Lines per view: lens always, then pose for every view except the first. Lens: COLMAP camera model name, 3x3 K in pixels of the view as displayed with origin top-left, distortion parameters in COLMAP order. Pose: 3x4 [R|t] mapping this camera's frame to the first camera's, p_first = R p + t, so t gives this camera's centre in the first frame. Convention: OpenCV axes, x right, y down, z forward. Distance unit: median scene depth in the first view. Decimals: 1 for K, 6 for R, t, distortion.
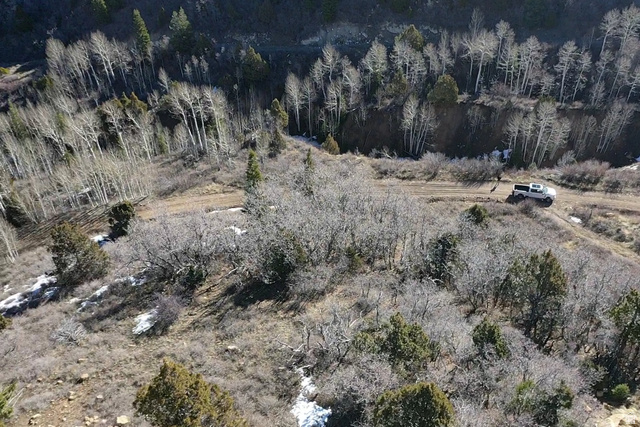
lens RADIAL K [[521.6, 0, 320.0], [0, 521.6, 213.5], [0, 0, 1]] dist [-0.038542, 0.014398]
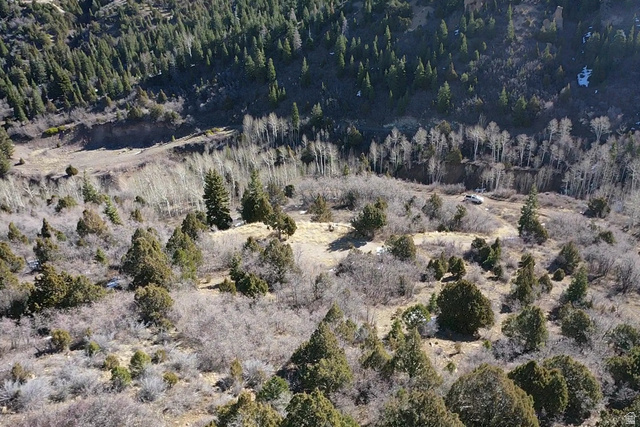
lens RADIAL K [[521.6, 0, 320.0], [0, 521.6, 213.5], [0, 0, 1]] dist [-0.038542, 0.014398]
pose [[0.977271, 0.096555, -0.188729, 0.192691], [-0.124169, 0.982273, -0.140434, 0.384686], [0.171823, 0.160677, 0.971936, -1.146532]]
